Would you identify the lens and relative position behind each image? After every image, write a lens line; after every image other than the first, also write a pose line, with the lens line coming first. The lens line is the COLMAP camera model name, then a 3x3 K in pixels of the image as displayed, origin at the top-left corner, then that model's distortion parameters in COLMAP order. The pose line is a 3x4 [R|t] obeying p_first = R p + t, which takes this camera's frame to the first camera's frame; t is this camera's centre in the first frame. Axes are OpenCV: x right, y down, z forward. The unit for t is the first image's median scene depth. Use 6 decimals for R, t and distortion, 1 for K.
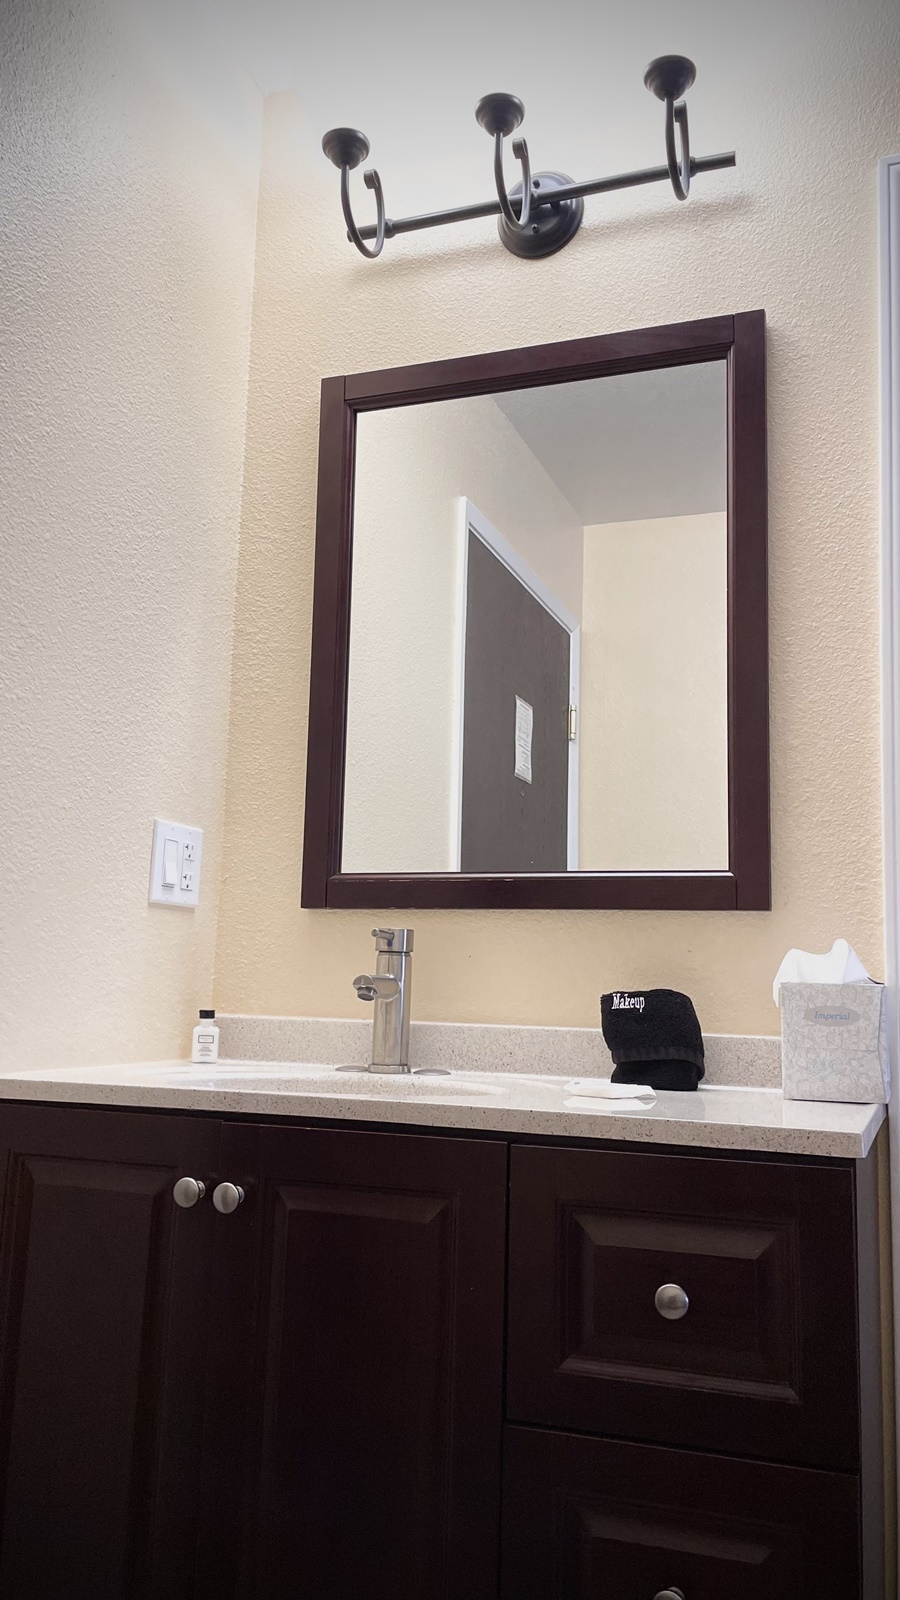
lens RADIAL K [[1280.2, 0, 450.0], [0, 1280.2, 800.0], [0, 0, 1]] dist [0.096962, -0.001762]
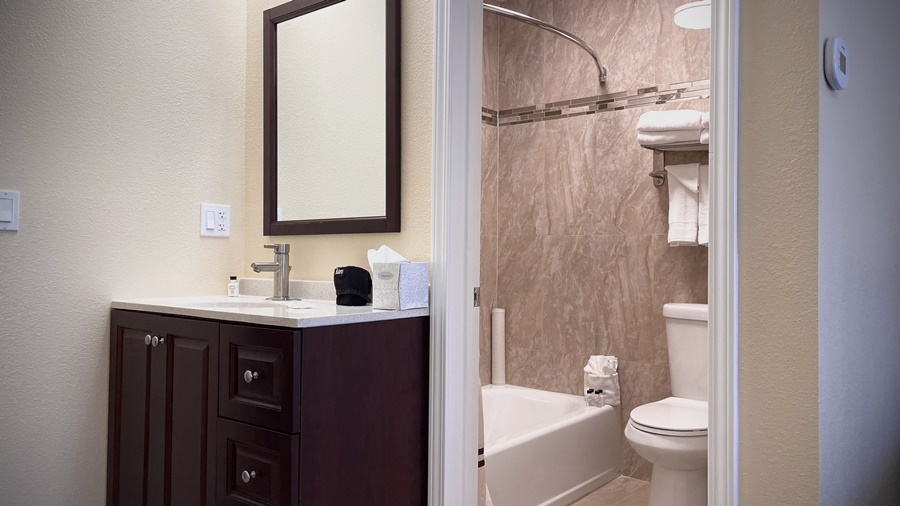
lens RADIAL K [[692.9, 0, 450.0], [0, 692.9, 253.0], [0, 0, 1]] dist [0.001082, -0.000383]
pose [[0.944721, -0.025451, -0.326886, 0.695996], [0.069329, 0.989946, 0.123291, -0.023944], [0.320462, -0.139138, 0.936987, -0.151878]]
